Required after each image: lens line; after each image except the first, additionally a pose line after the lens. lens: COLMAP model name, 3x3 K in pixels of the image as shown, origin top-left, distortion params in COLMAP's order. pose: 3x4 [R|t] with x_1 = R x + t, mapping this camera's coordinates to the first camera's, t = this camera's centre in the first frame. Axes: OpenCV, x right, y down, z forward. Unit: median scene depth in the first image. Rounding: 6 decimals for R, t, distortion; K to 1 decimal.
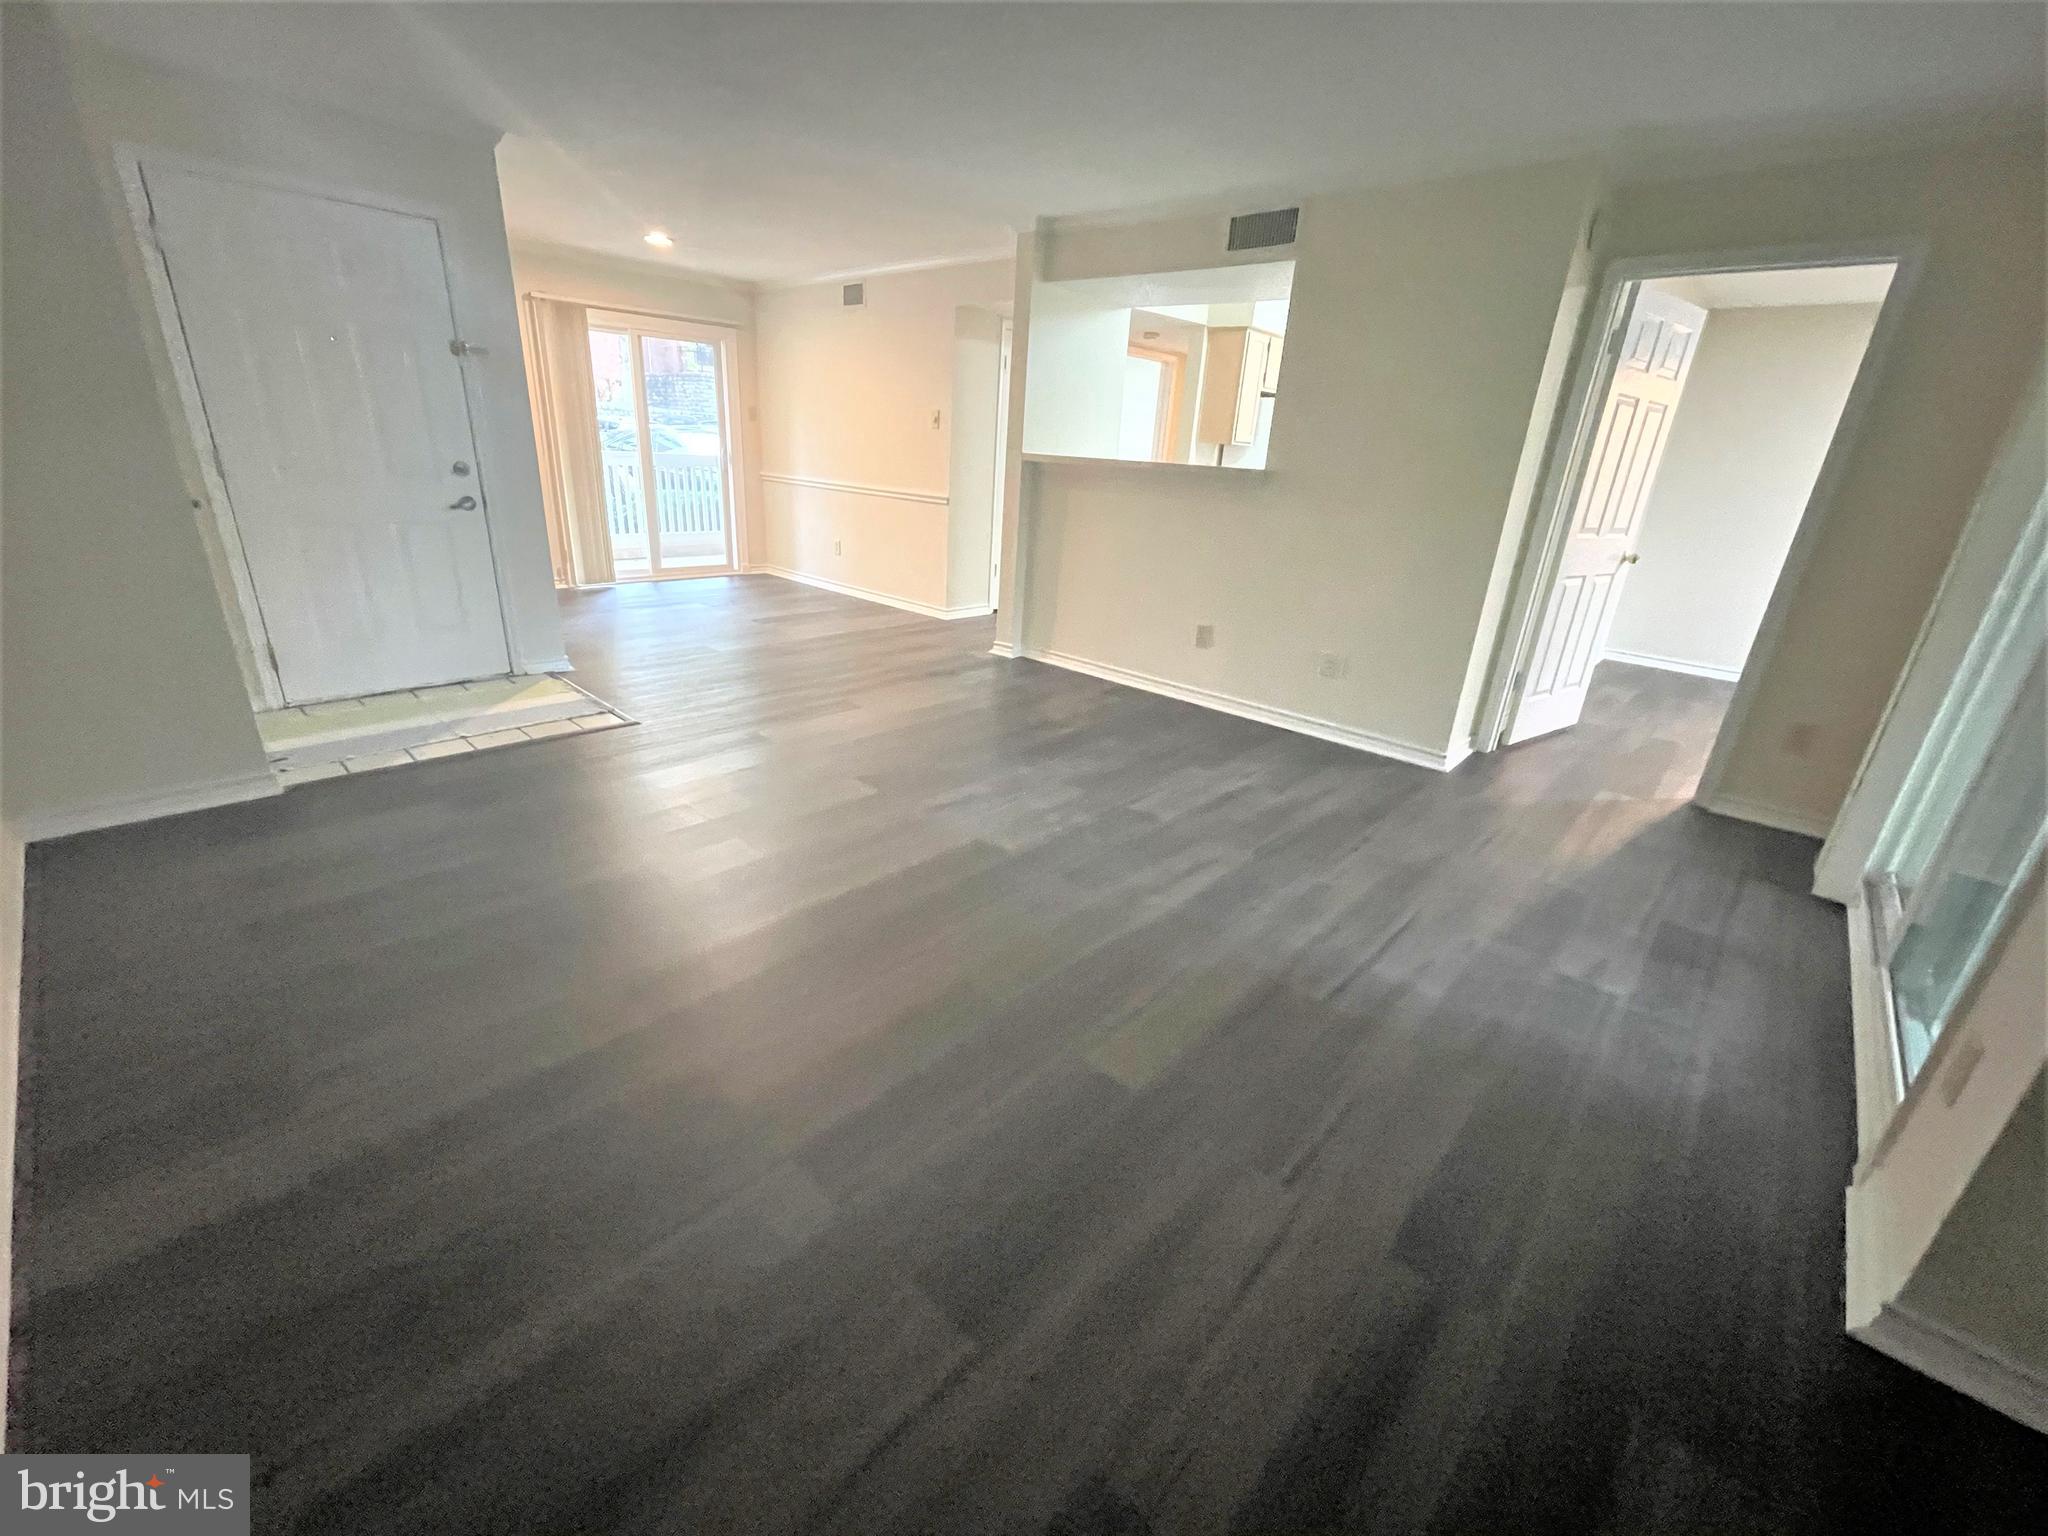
lens RADIAL K [[830.1, 0, 1019.2], [0, 830.1, 763.4], [0, 0, 1]] dist [-0.003913, 0.000667]
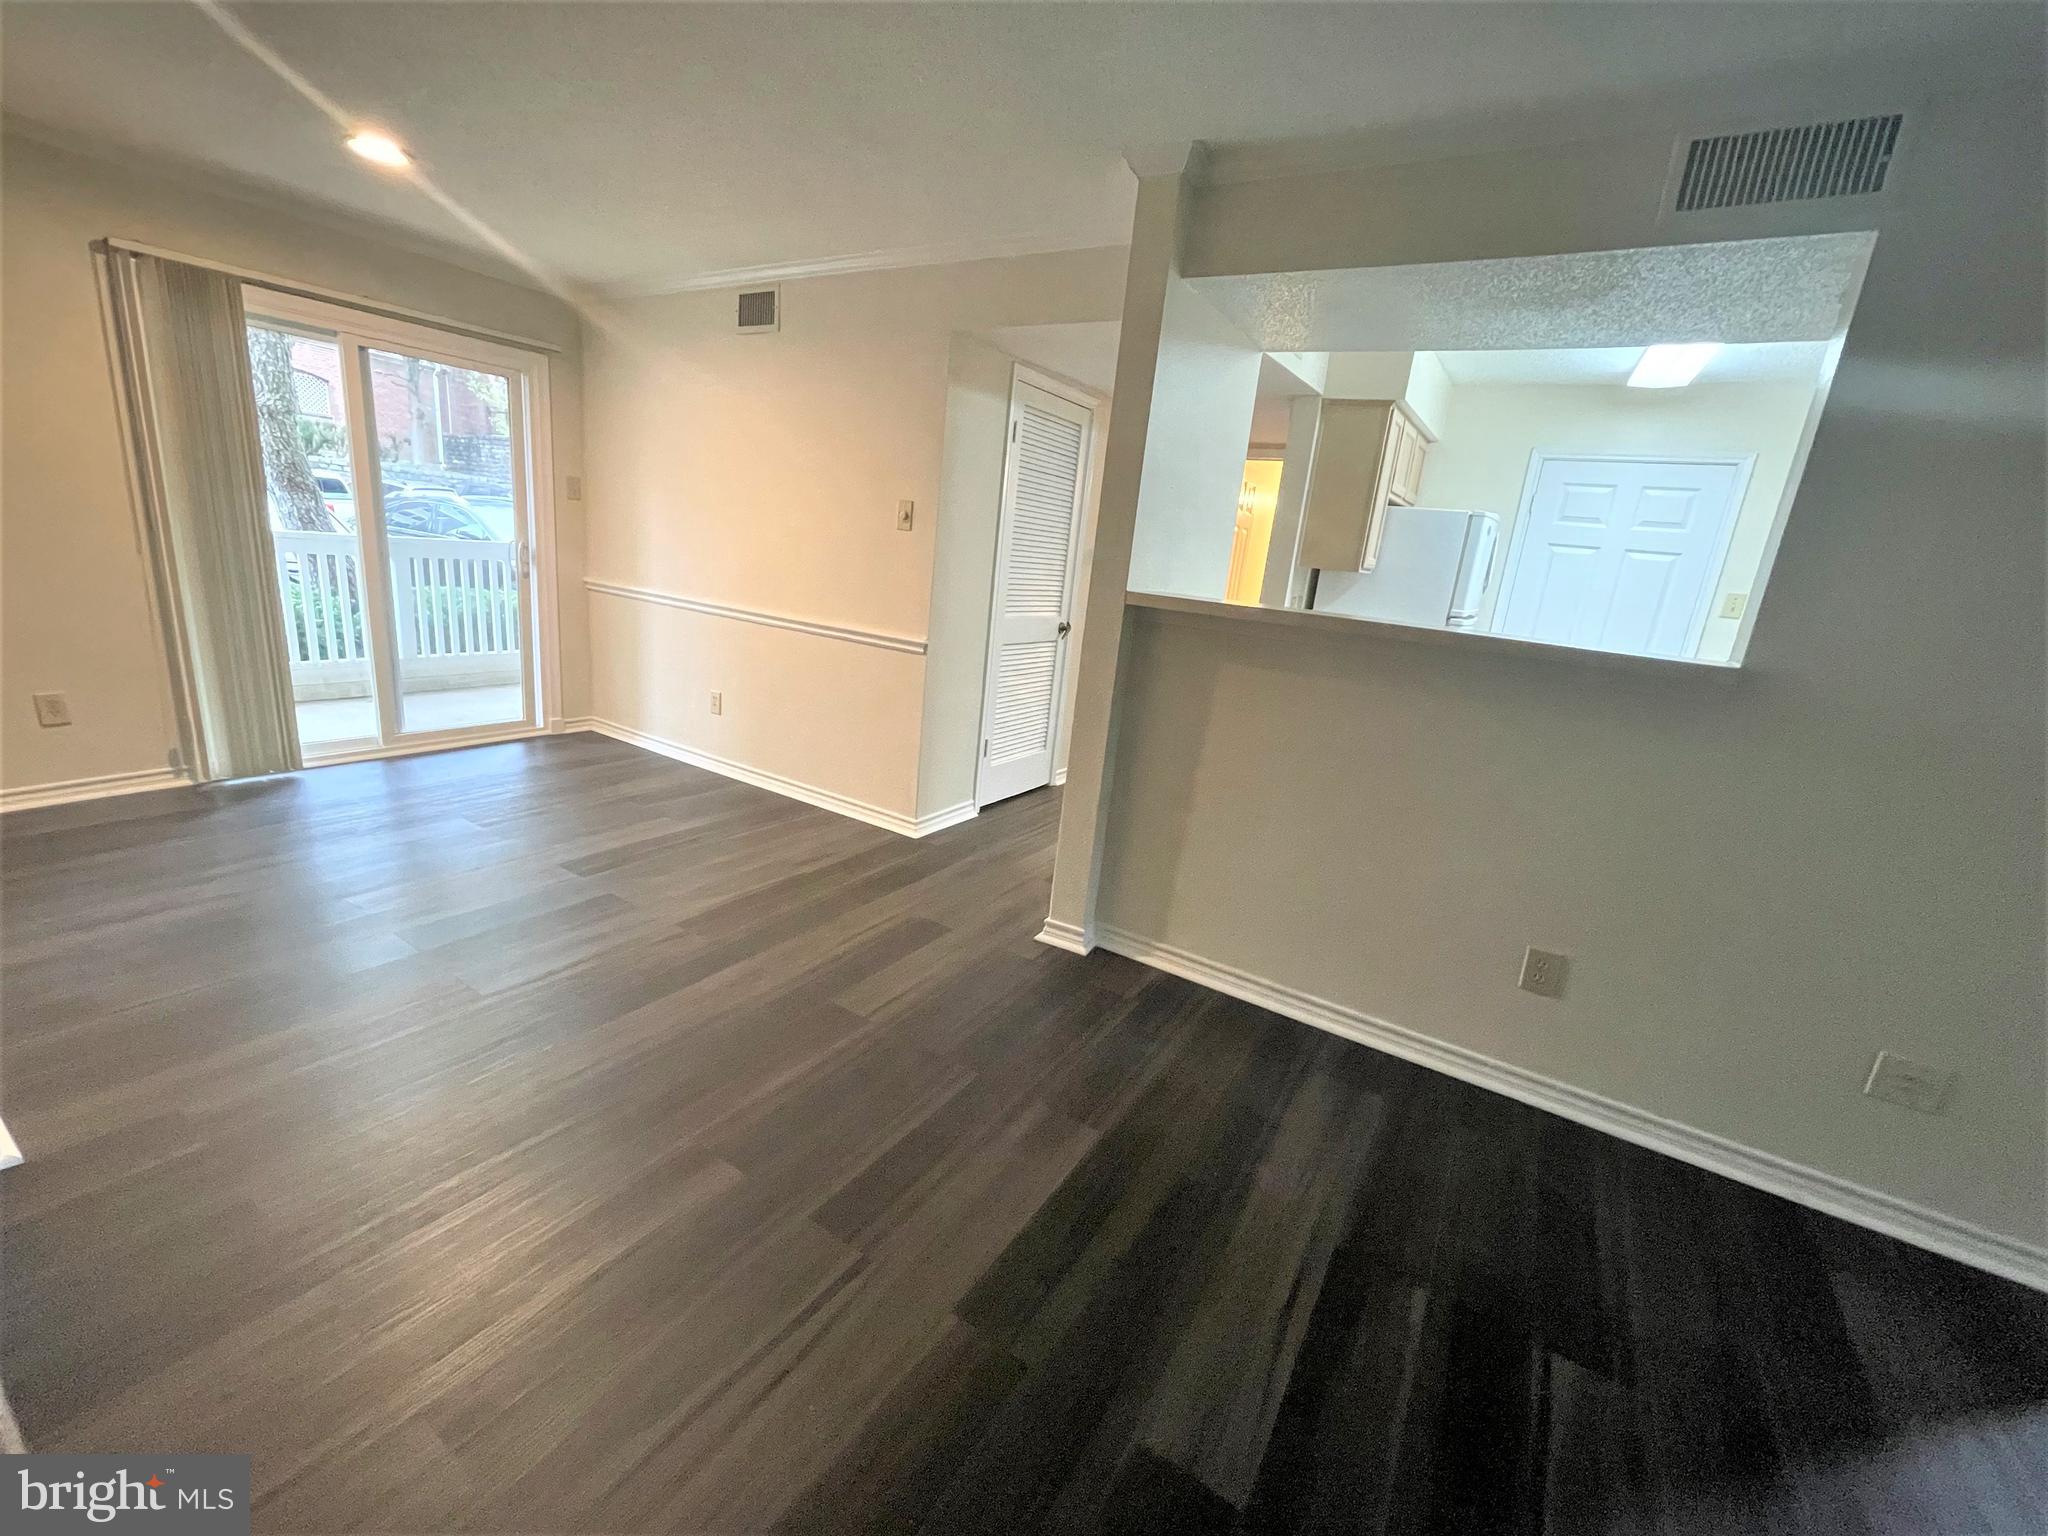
lens RADIAL K [[830.1, 0, 1022.0], [0, 830.1, 764.8], [0, 0, 1]] dist [-0.003913, 0.000667]
pose [[0.982241, -0.009985, 0.187357, -0.147942], [0.027460, 0.995480, -0.090913, -0.202942], [-0.185603, 0.094444, 0.978076, 0.472571]]
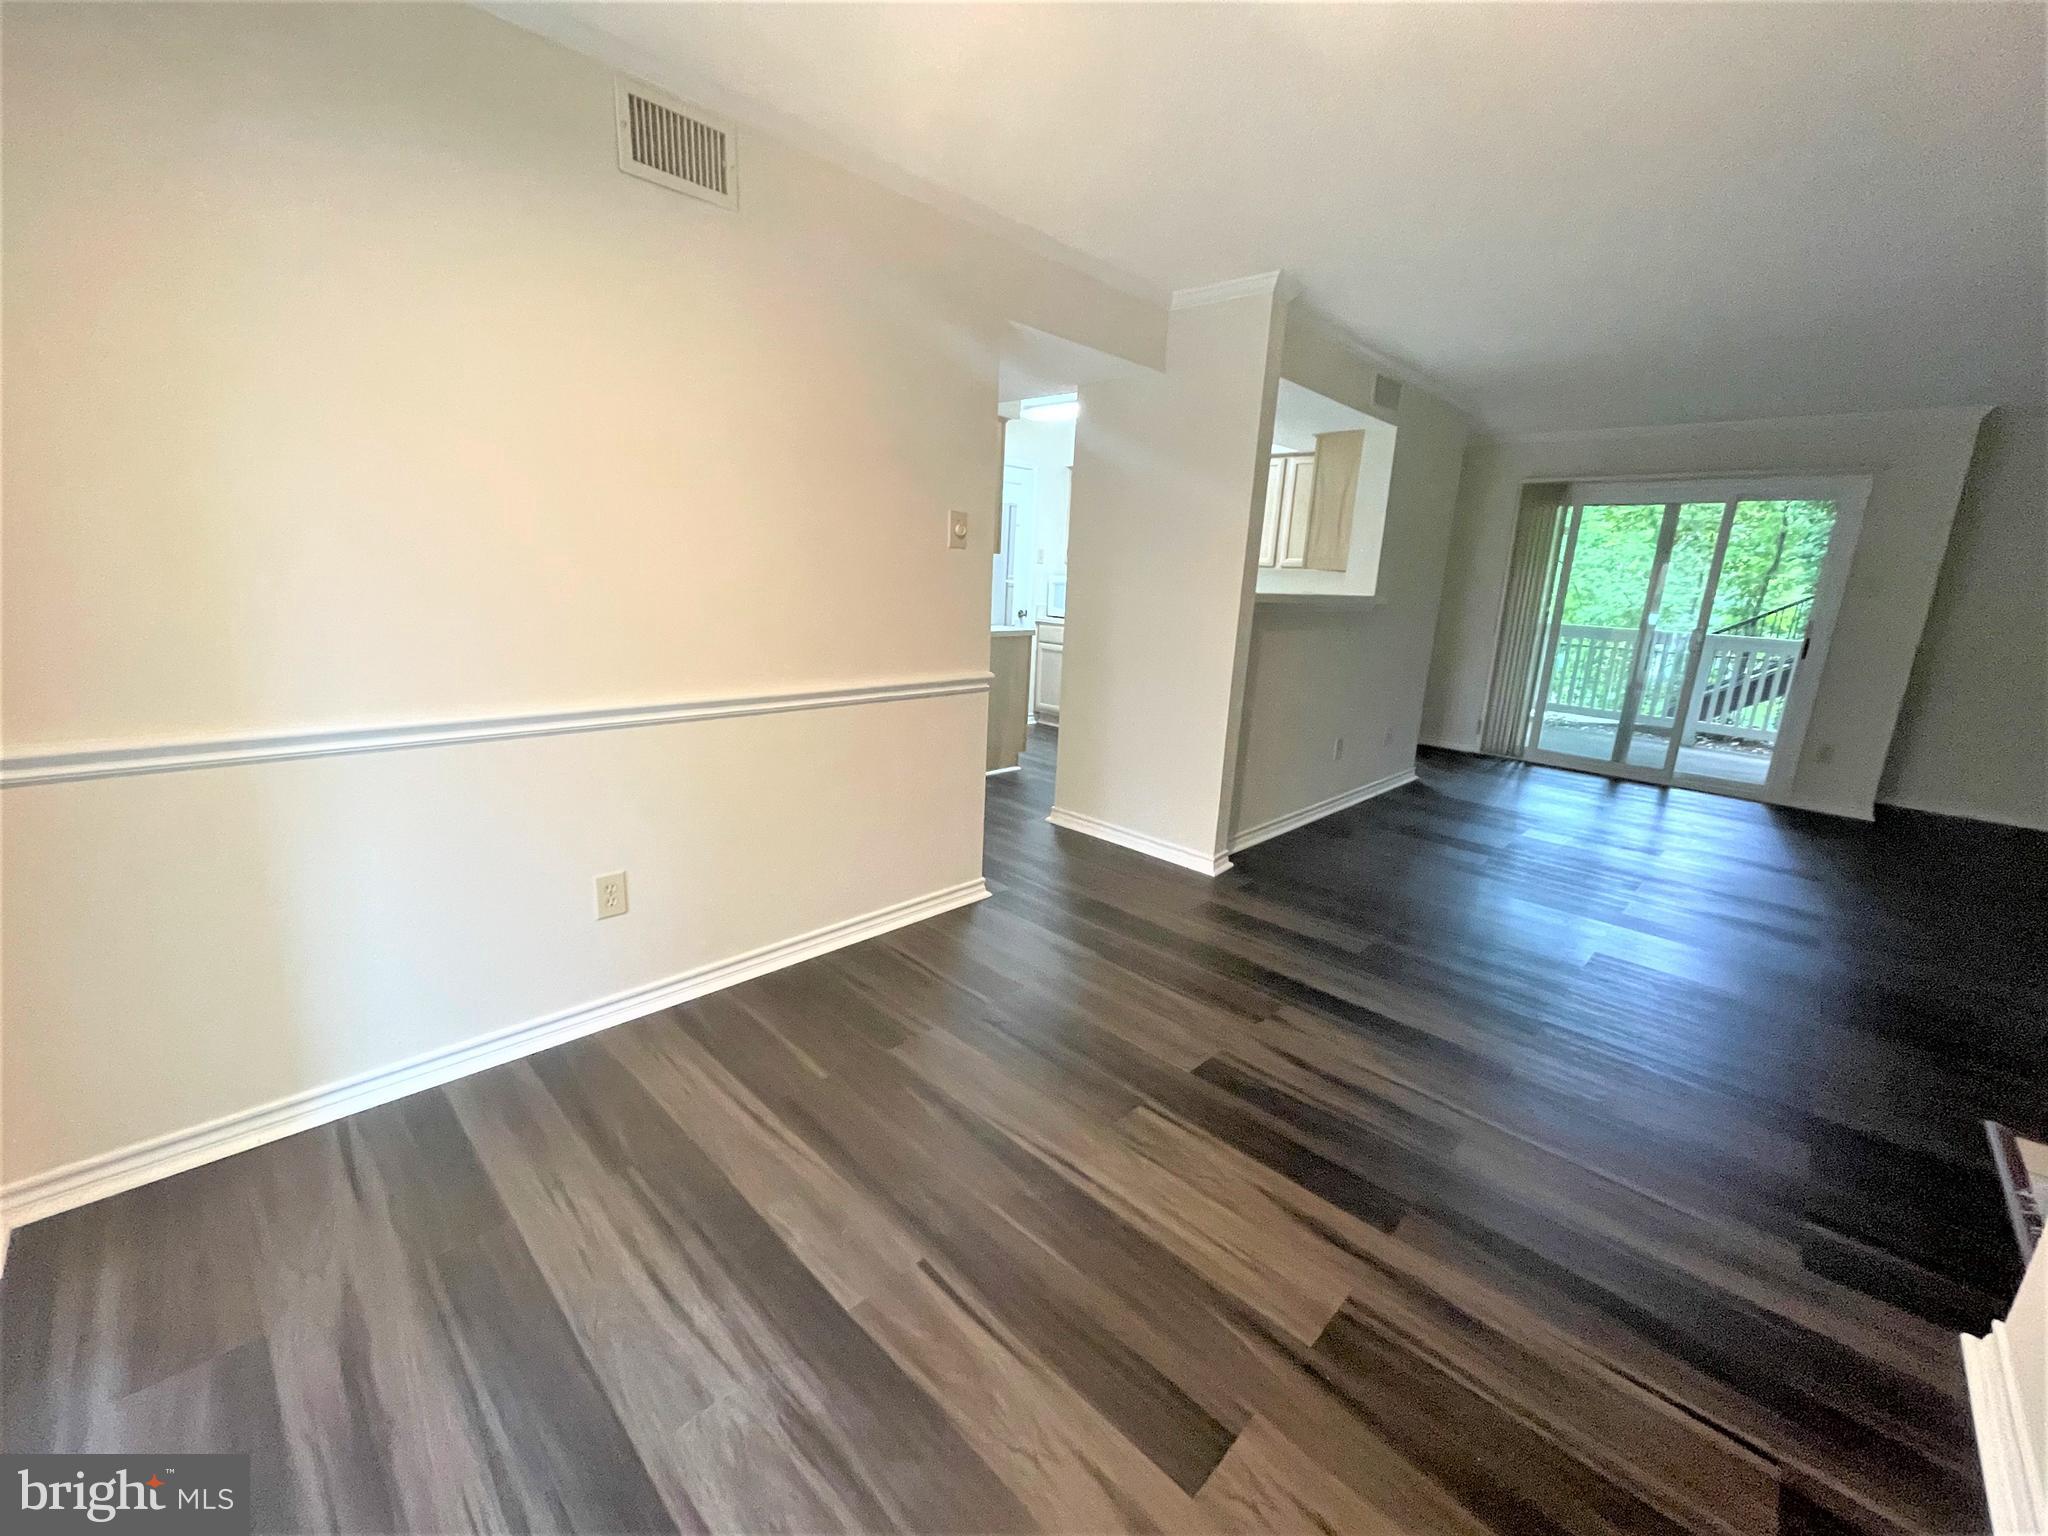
lens RADIAL K [[830.1, 0, 1030.4], [0, 830.1, 765.6], [0, 0, 1]] dist [-0.003913, 0.000667]
pose [[0.018863, -0.284258, 0.958562, -0.675318], [0.318101, 0.910621, 0.263781, -0.451892], [-0.947869, 0.299944, 0.107599, 1.063626]]
